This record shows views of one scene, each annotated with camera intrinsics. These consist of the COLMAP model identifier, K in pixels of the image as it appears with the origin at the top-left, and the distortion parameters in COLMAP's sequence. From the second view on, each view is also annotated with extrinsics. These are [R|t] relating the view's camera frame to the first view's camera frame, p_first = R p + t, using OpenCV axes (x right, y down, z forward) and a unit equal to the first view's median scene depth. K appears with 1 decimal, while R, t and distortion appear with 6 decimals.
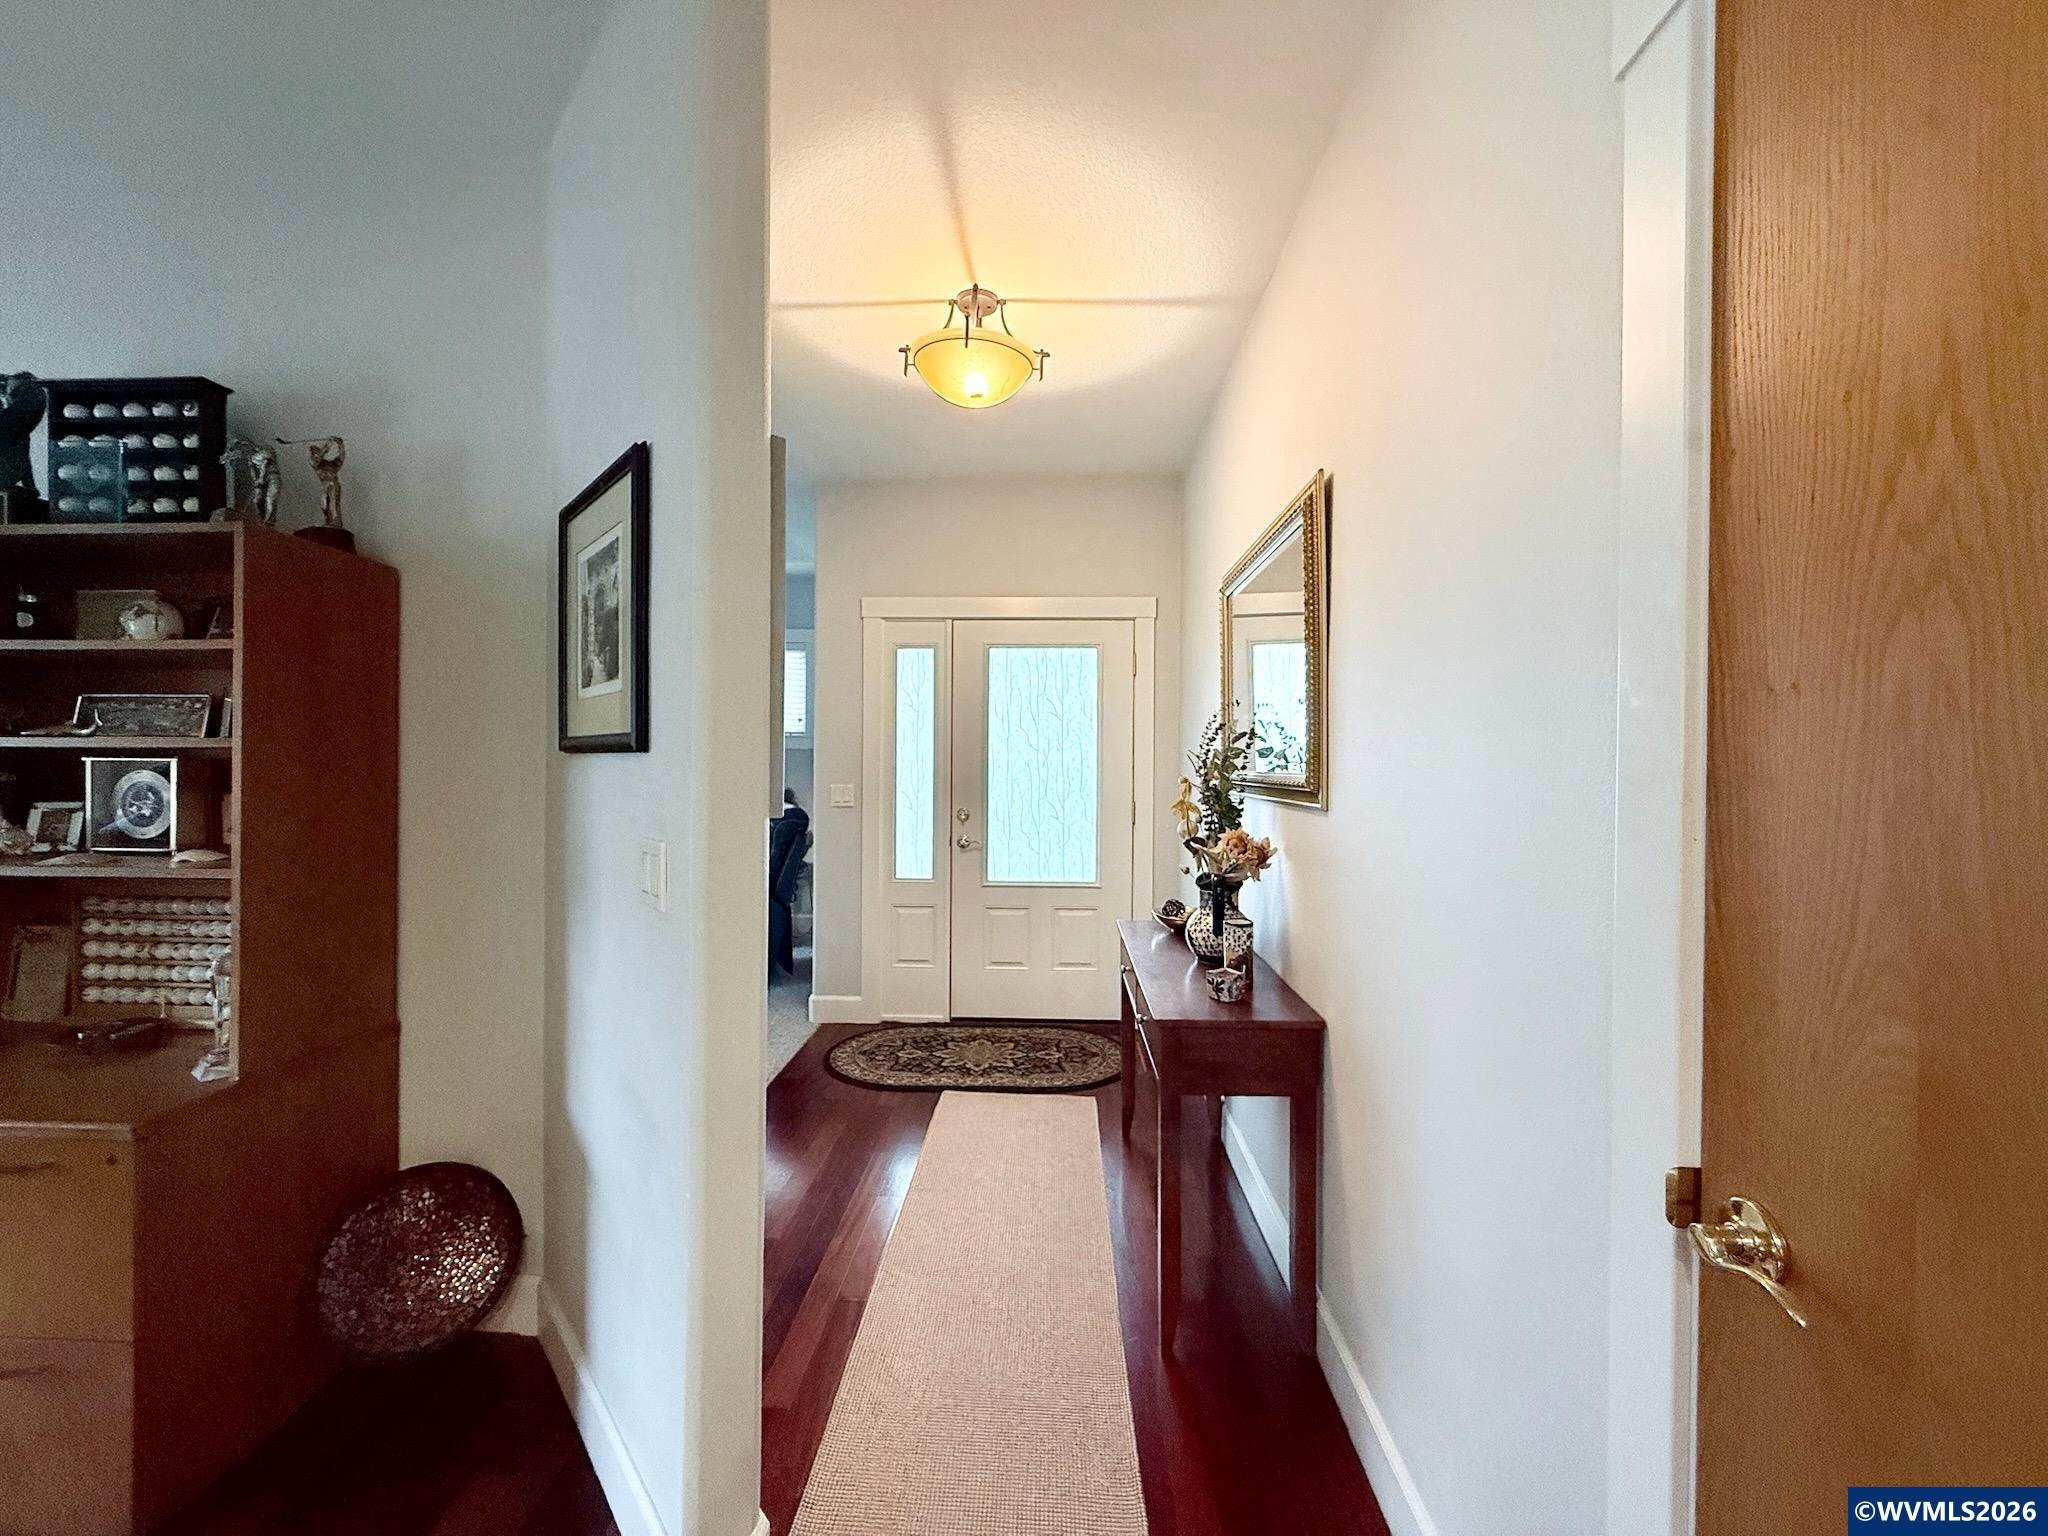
lens RADIAL K [[820.6, 0, 1026.0], [0, 820.6, 762.3], [0, 0, 1]] dist [0.001380, -0.000973]
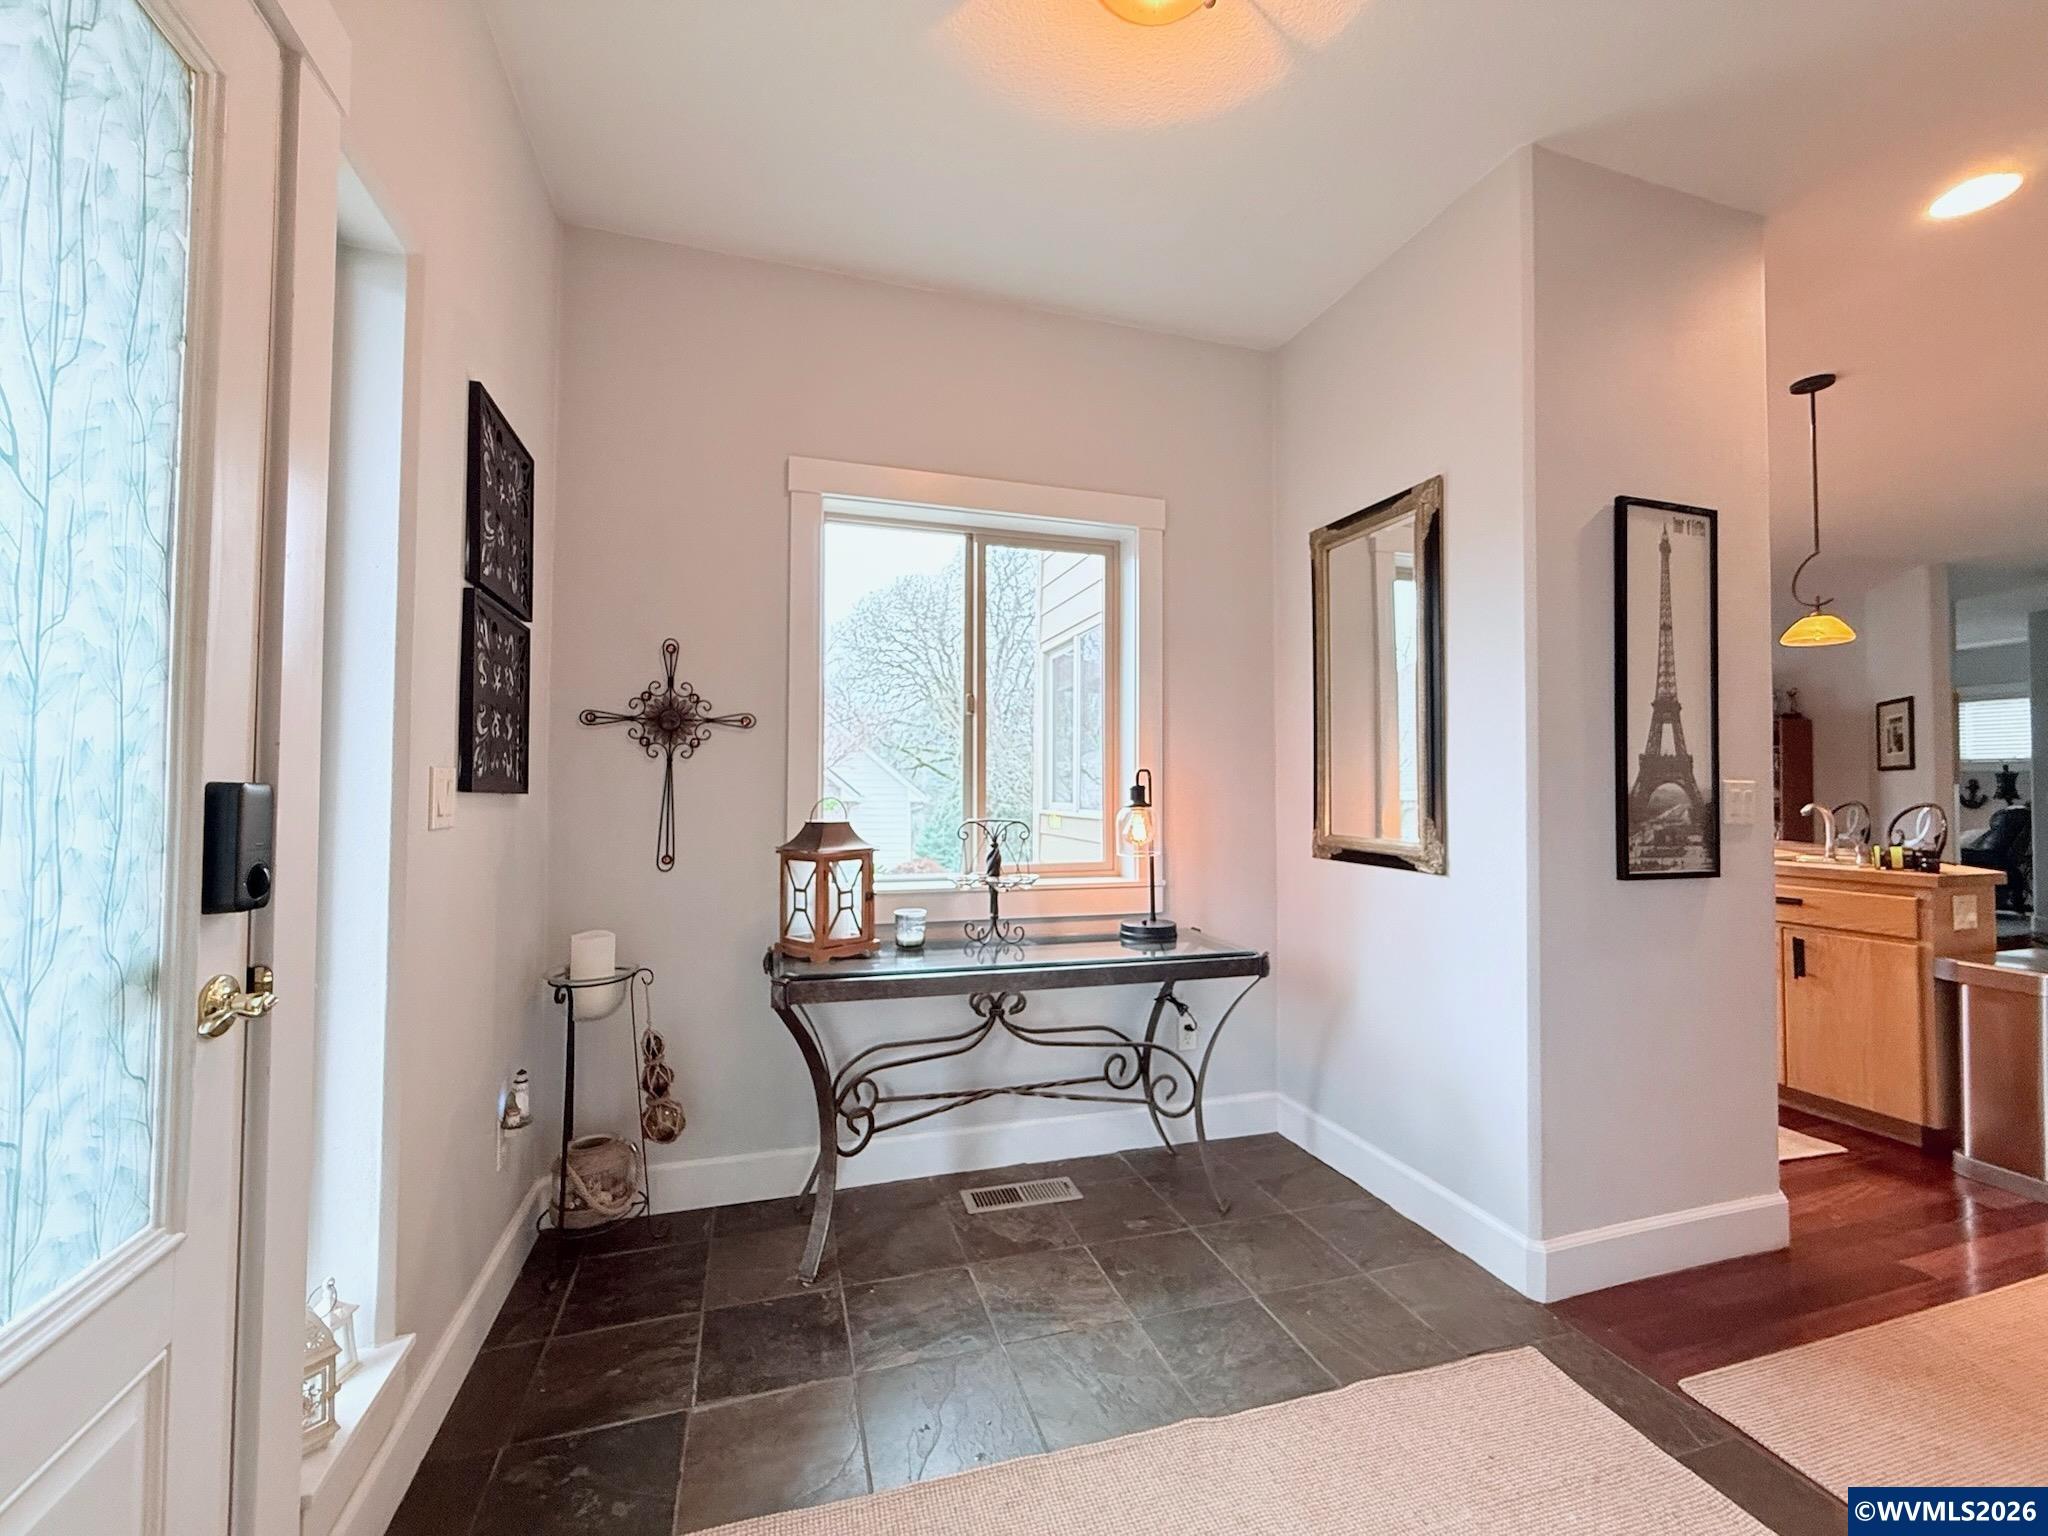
lens RADIAL K [[820.6, 0, 1013.6], [0, 820.6, 772.7], [0, 0, 1]] dist [0.001380, -0.000973]
pose [[0.345676, -0.016754, -0.938204, 1.660109], [-0.015353, 0.999606, -0.023508, 0.153825], [0.938228, 0.022531, 0.345283, -4.201181]]
